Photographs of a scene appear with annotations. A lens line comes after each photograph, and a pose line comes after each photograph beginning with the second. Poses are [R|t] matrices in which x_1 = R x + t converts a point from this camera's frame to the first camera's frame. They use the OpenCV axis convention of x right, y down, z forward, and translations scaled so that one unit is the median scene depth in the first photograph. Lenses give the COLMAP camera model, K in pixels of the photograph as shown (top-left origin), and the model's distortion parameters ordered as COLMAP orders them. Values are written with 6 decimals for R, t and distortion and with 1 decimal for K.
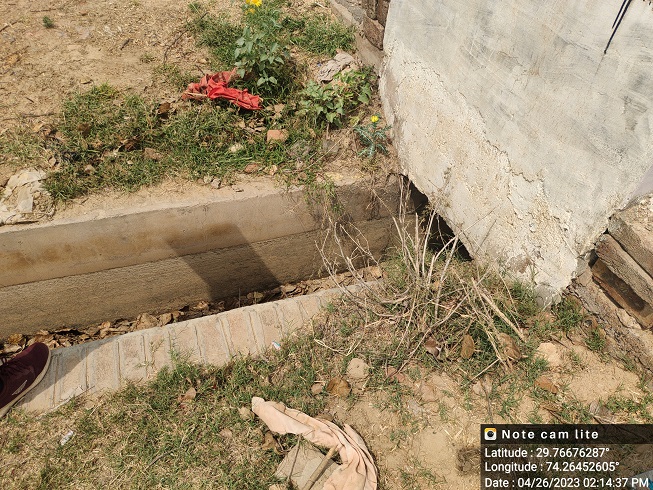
lens RADIAL K [[487.8, 0, 324.3], [0, 487.8, 244.7], [0, 0, 1]] dist [0.081238, -0.103941]
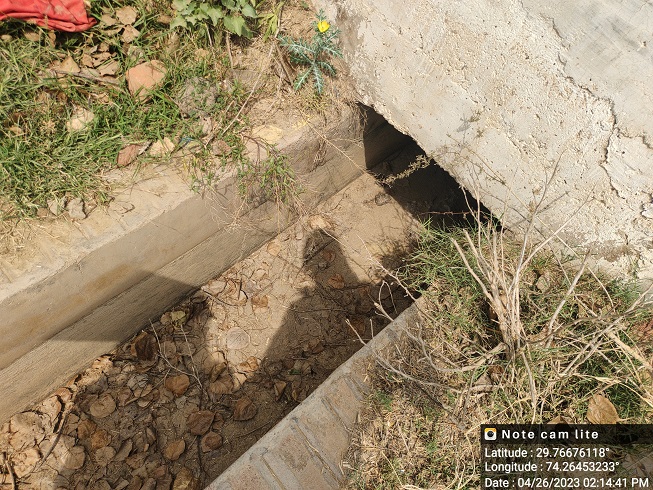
lens RADIAL K [[487.8, 0, 324.3], [0, 487.8, 244.7], [0, 0, 1]] dist [0.081238, -0.103941]
pose [[0.907264, -0.294537, 0.300200, -0.143008], [0.171436, 0.910819, 0.375524, -0.232789], [-0.384034, -0.289234, 0.876848, 0.398405]]
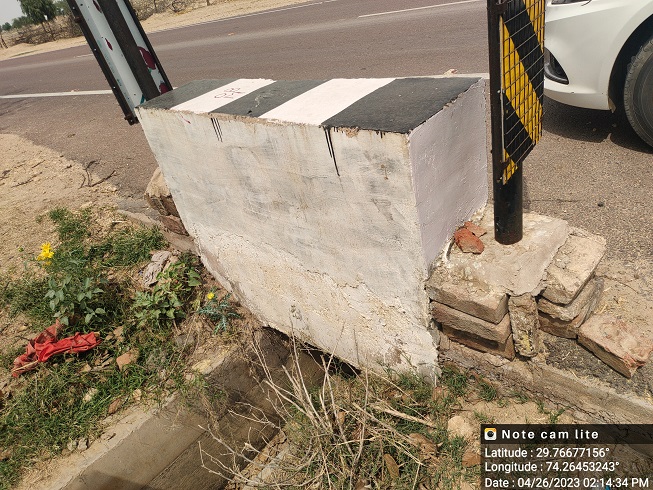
lens RADIAL K [[487.8, 0, 324.3], [0, 487.8, 244.7], [0, 0, 1]] dist [0.081238, -0.103941]
pose [[0.849086, -0.463703, 0.253045, 0.090814], [0.514750, 0.833896, -0.199122, -0.020381], [-0.118680, 0.299327, 0.946741, -0.021718]]
